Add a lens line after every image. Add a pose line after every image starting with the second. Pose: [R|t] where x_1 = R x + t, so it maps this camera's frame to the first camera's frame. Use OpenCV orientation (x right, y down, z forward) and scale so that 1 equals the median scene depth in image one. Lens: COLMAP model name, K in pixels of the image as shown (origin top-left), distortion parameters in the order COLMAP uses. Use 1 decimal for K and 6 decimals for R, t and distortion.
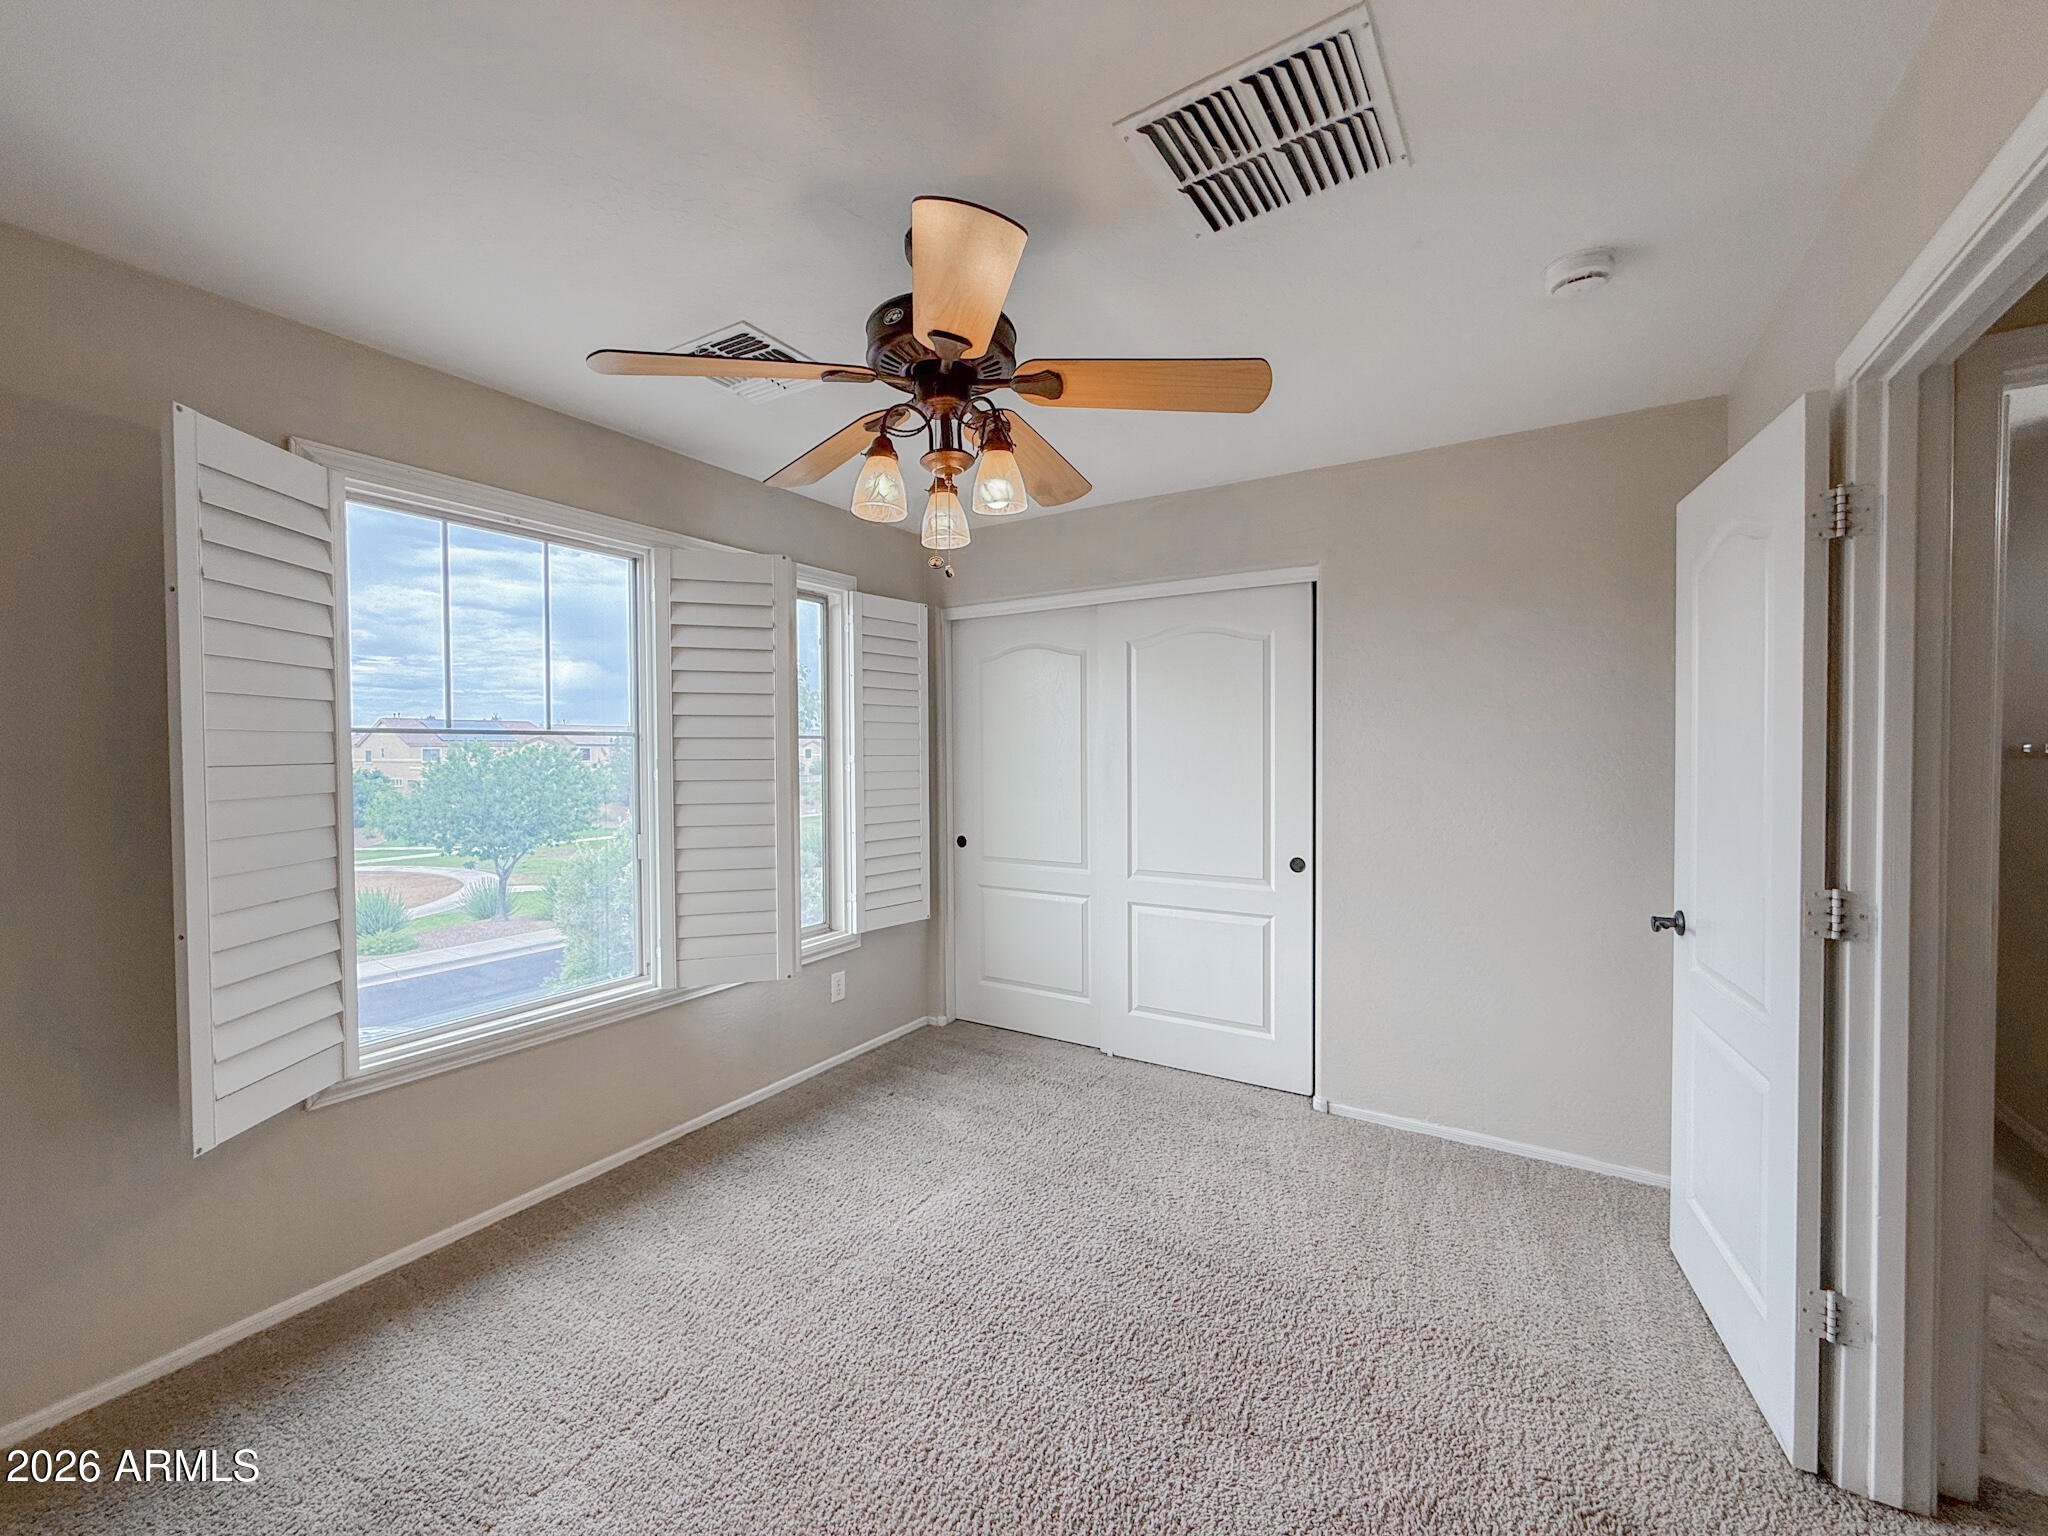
lens RADIAL K [[817.1, 0, 1018.4], [0, 817.1, 768.8], [0, 0, 1]] dist [-0.002858, 0.001139]
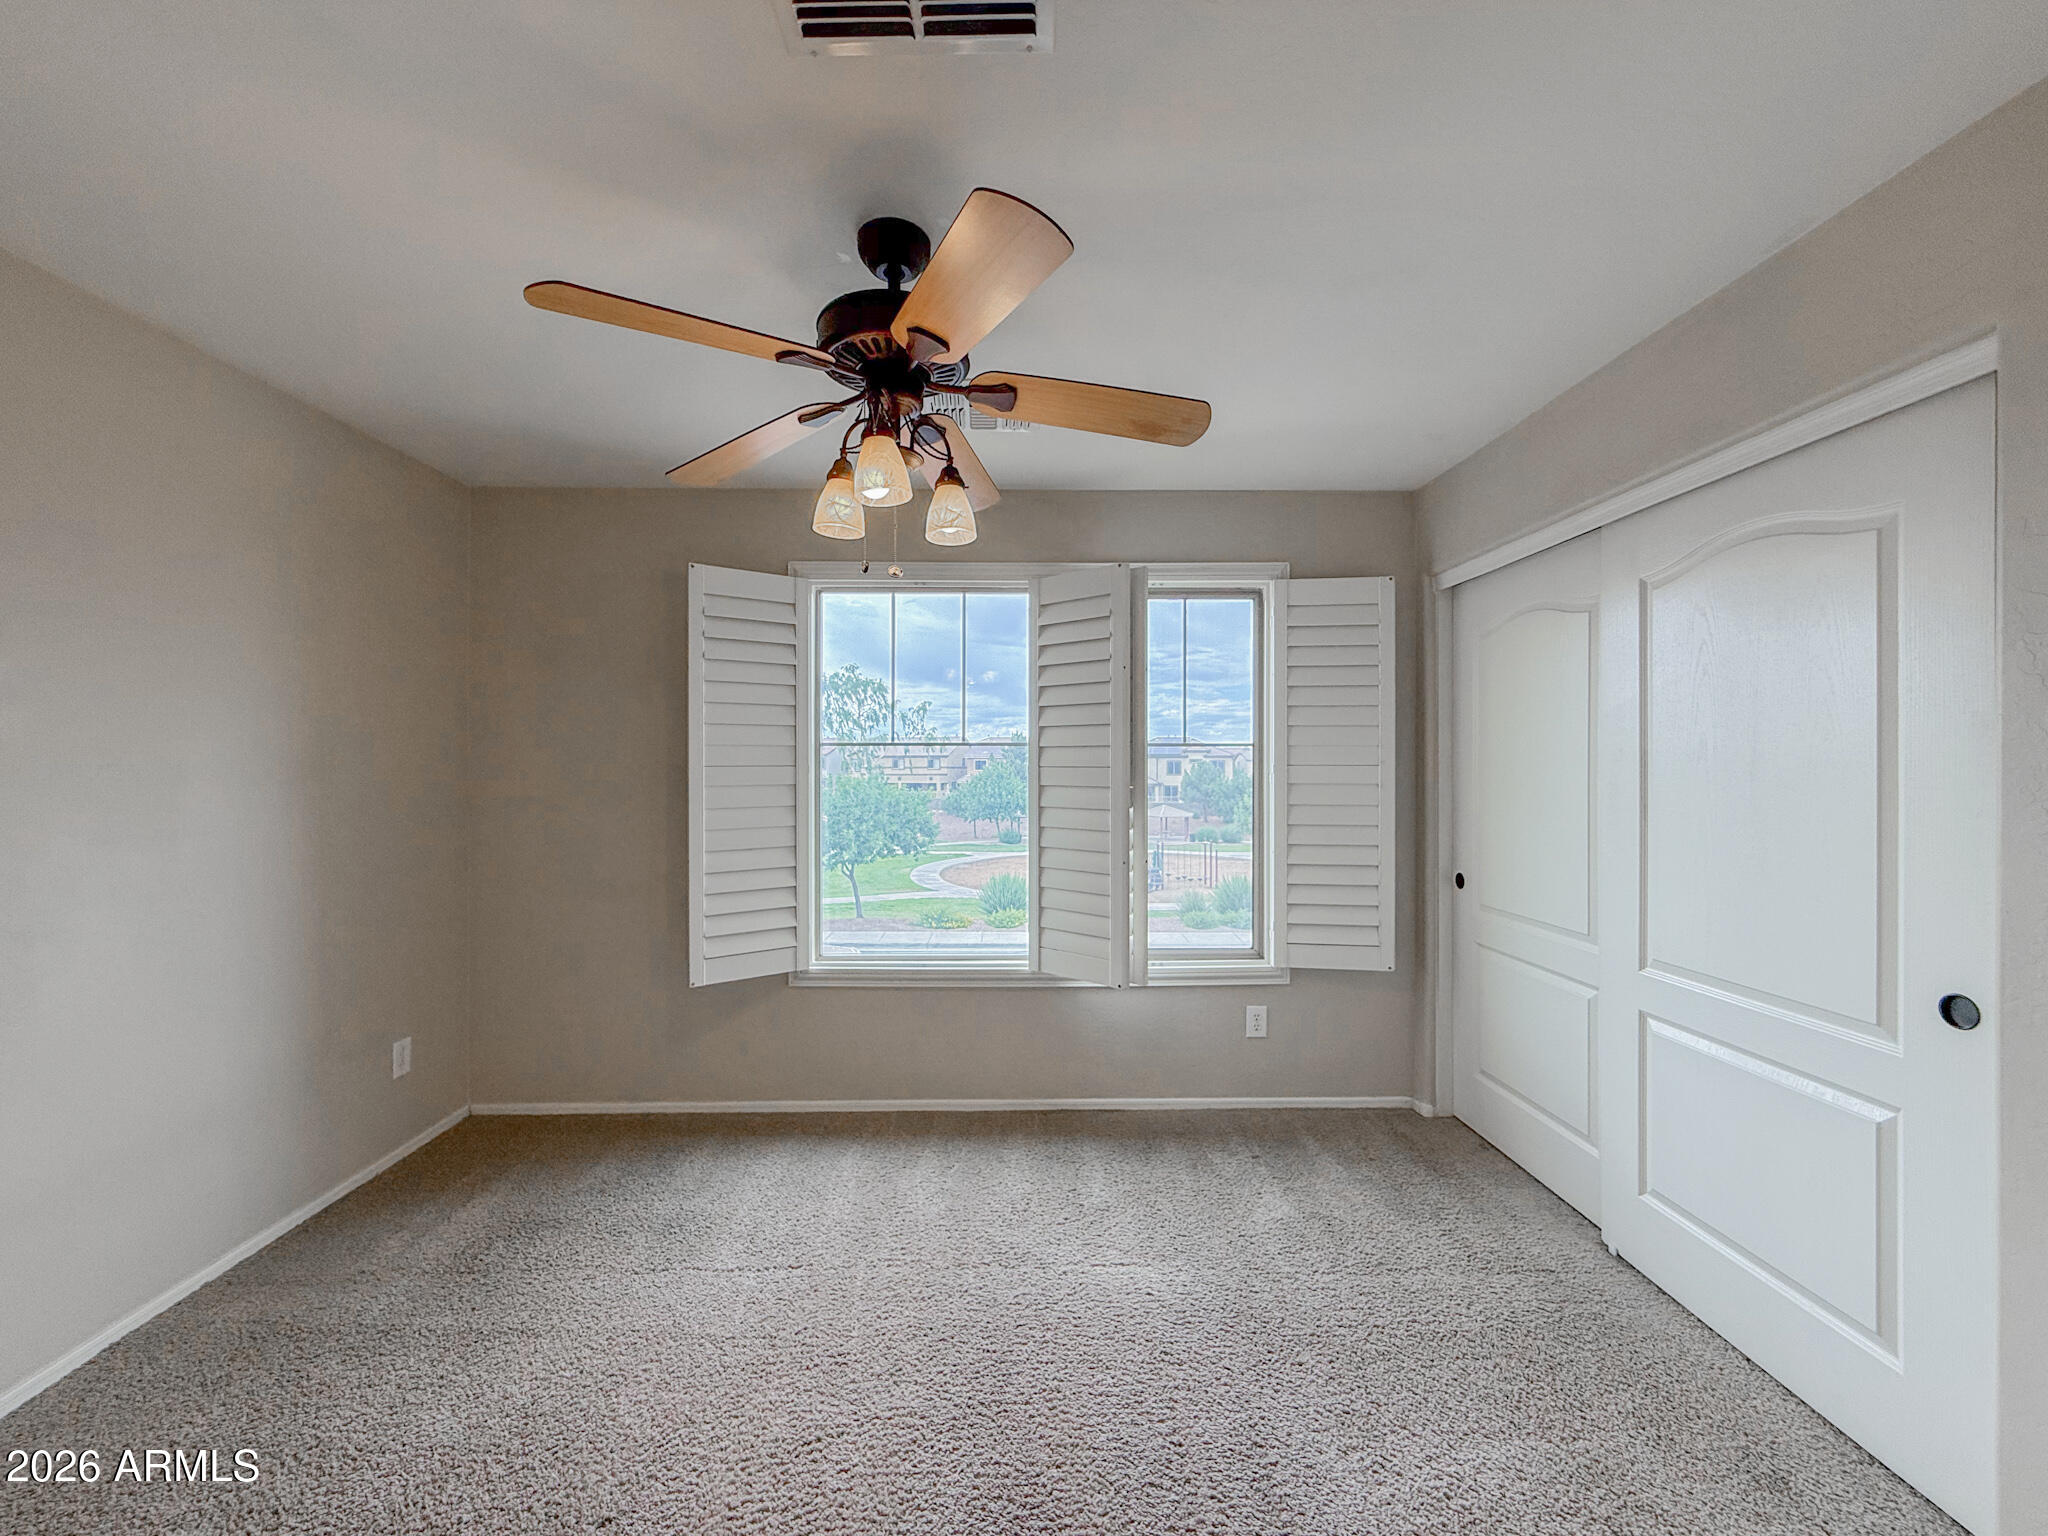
lens RADIAL K [[817.1, 0, 1018.4], [0, 817.1, 768.8], [0, 0, 1]] dist [-0.002858, 0.001139]
pose [[0.542896, 0.008316, -0.839759, 0.435296], [-0.022301, 0.999741, -0.004517, -0.002046], [0.839504, 0.021179, 0.542941, 0.318073]]
